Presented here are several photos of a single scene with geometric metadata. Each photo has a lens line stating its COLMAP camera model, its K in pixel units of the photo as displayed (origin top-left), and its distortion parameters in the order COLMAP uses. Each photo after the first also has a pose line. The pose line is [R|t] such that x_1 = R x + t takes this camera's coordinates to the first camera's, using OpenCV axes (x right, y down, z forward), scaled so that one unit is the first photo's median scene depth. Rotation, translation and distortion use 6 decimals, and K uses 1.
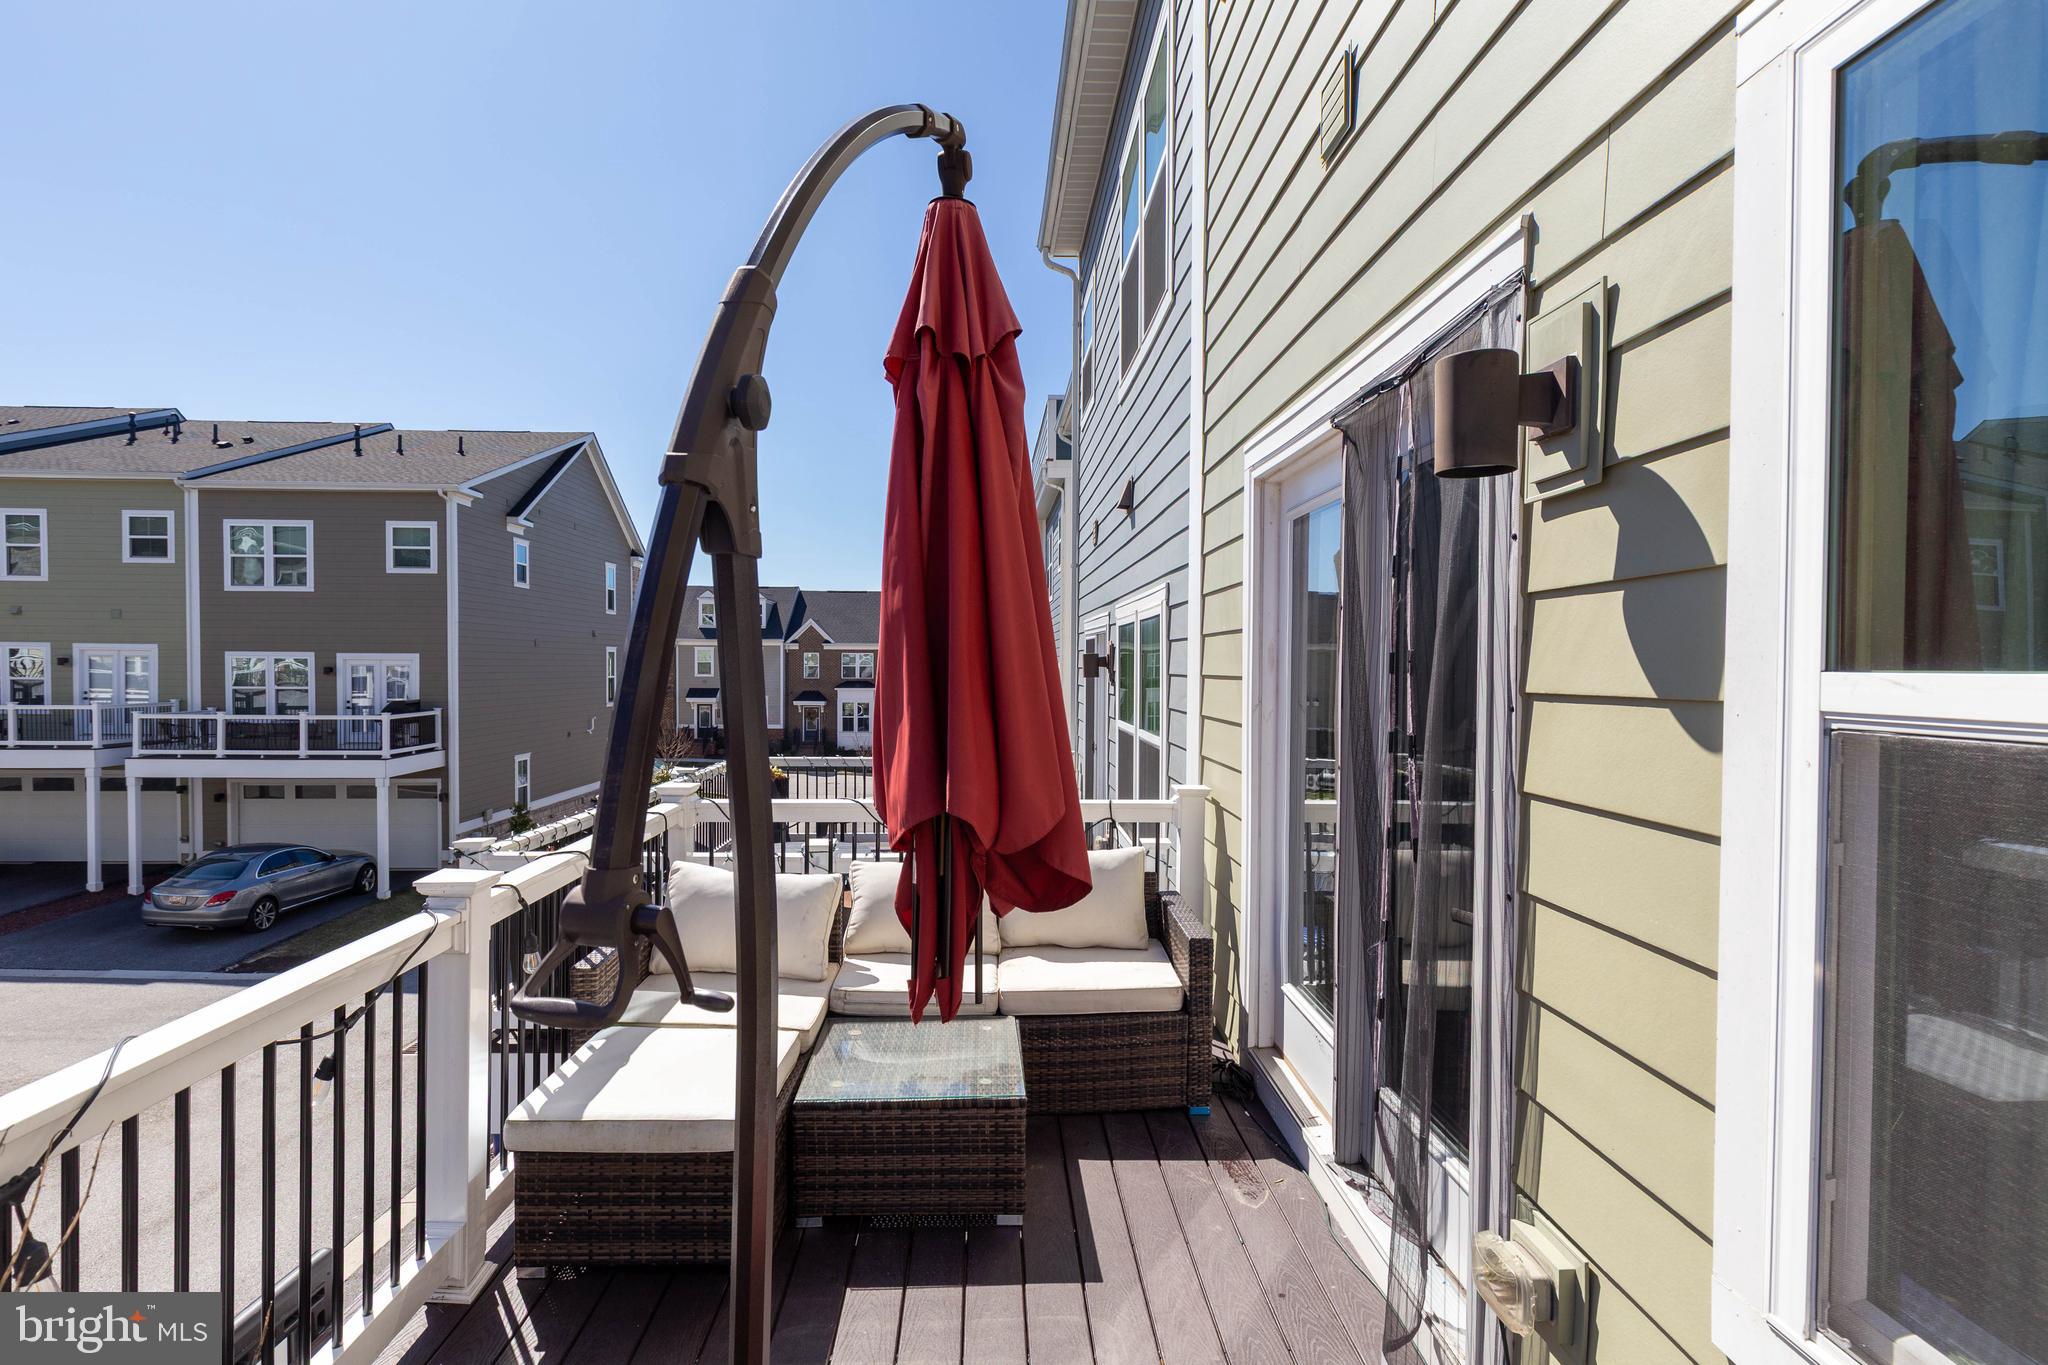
lens RADIAL K [[1004.3, 0, 1005.9], [0, 1004.3, 679.2], [0, 0, 1]] dist [0.004452, -0.002434]
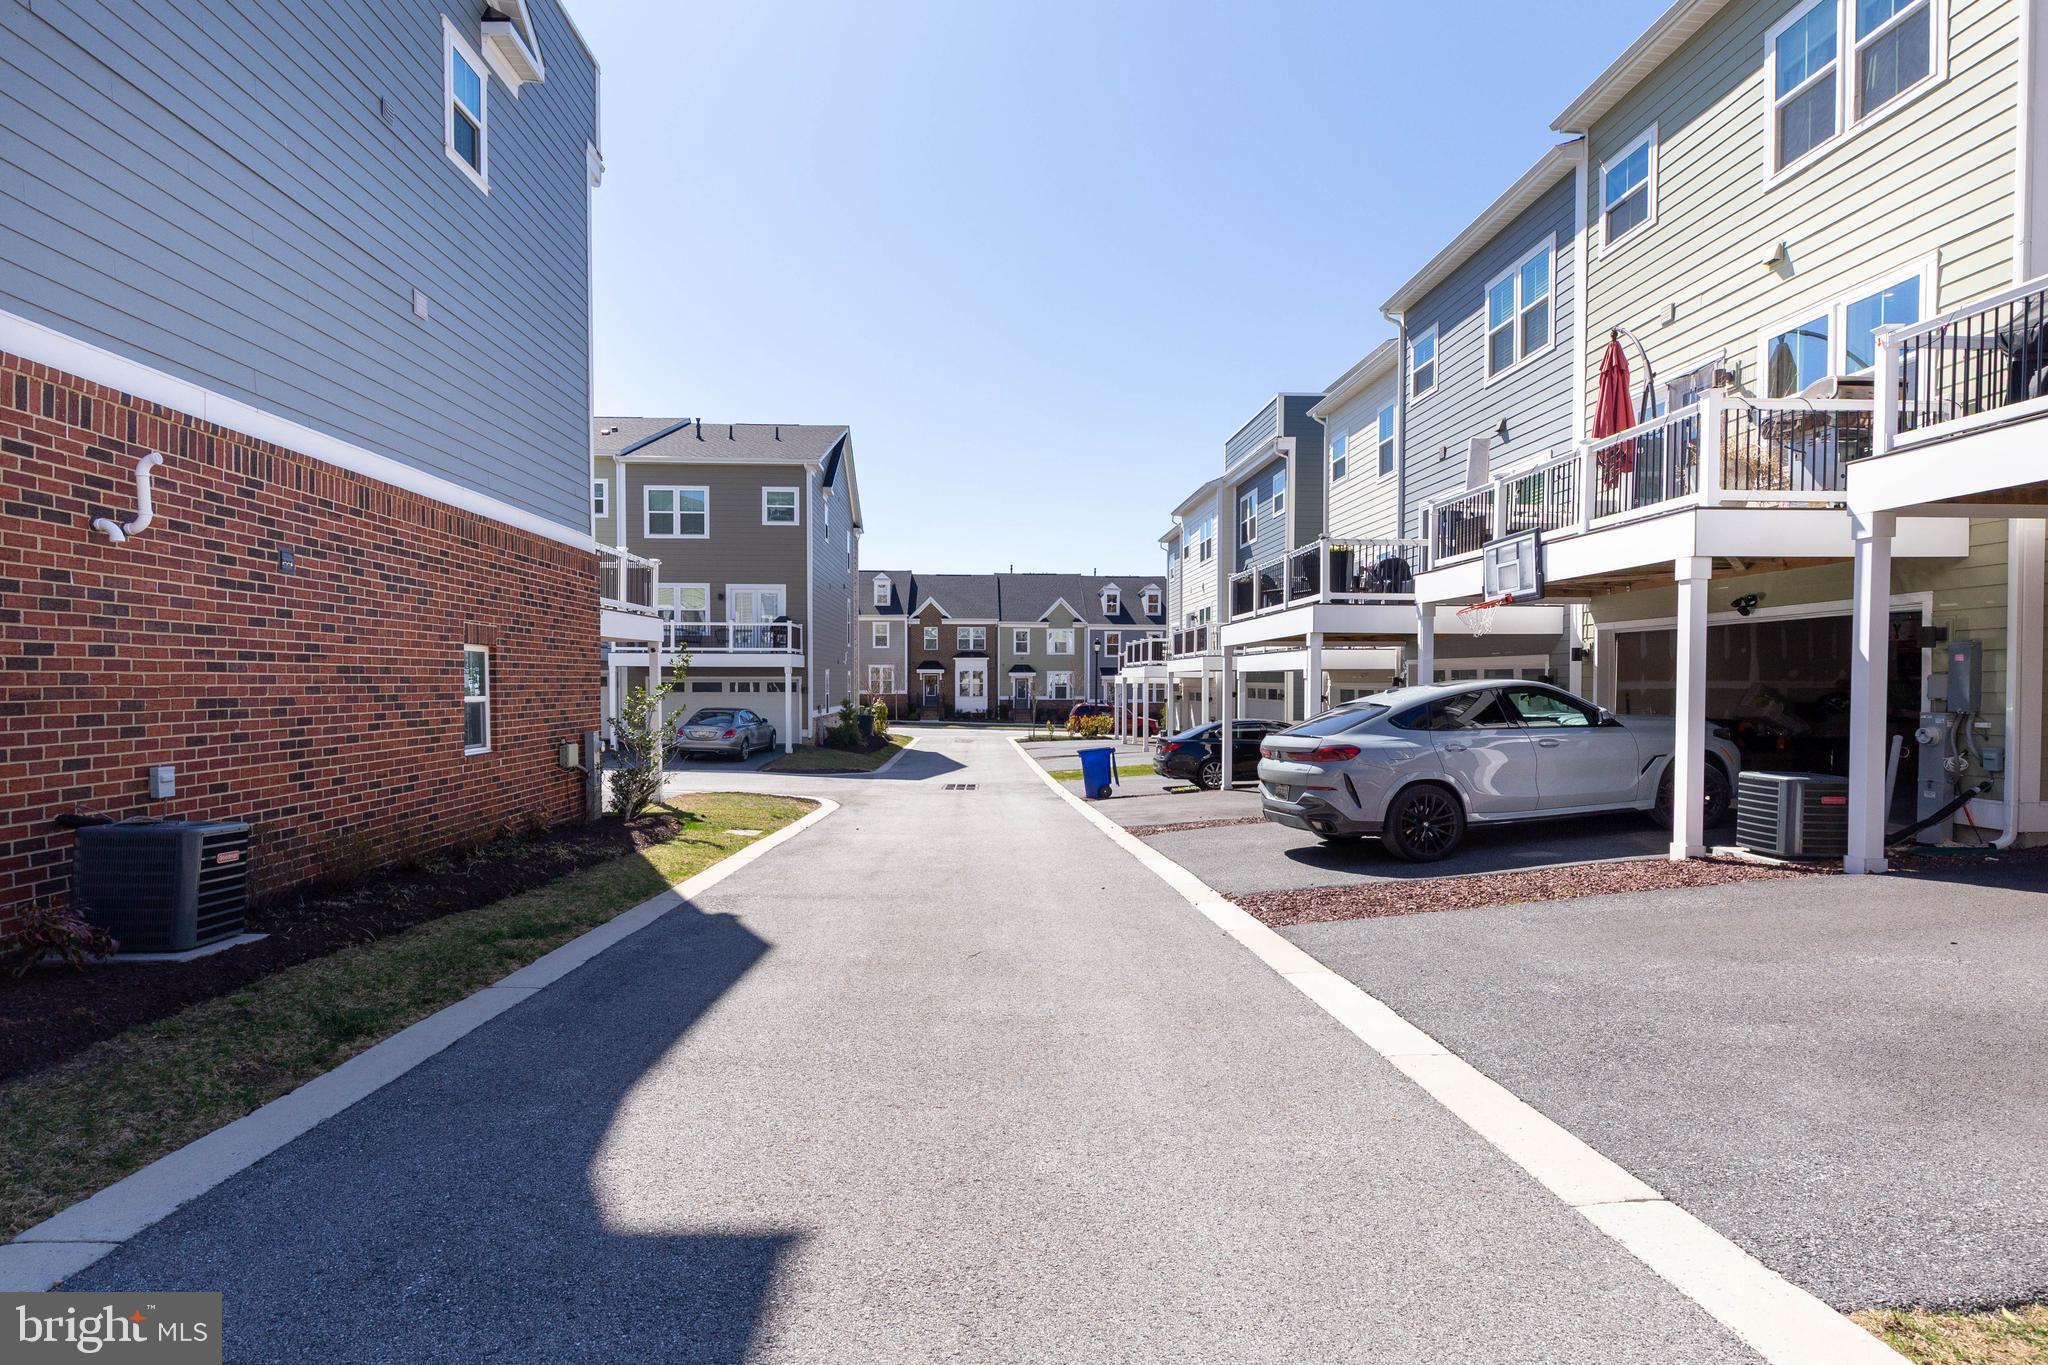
lens RADIAL K [[1004.3, 0, 1028.8], [0, 1004.3, 692.2], [0, 0, 1]] dist [0.004452, -0.002434]
pose [[0.999874, -0.003932, 0.015381, -0.276304], [0.003863, 0.999982, 0.004525, 0.115974], [-0.015398, -0.004465, 0.999871, -0.367757]]
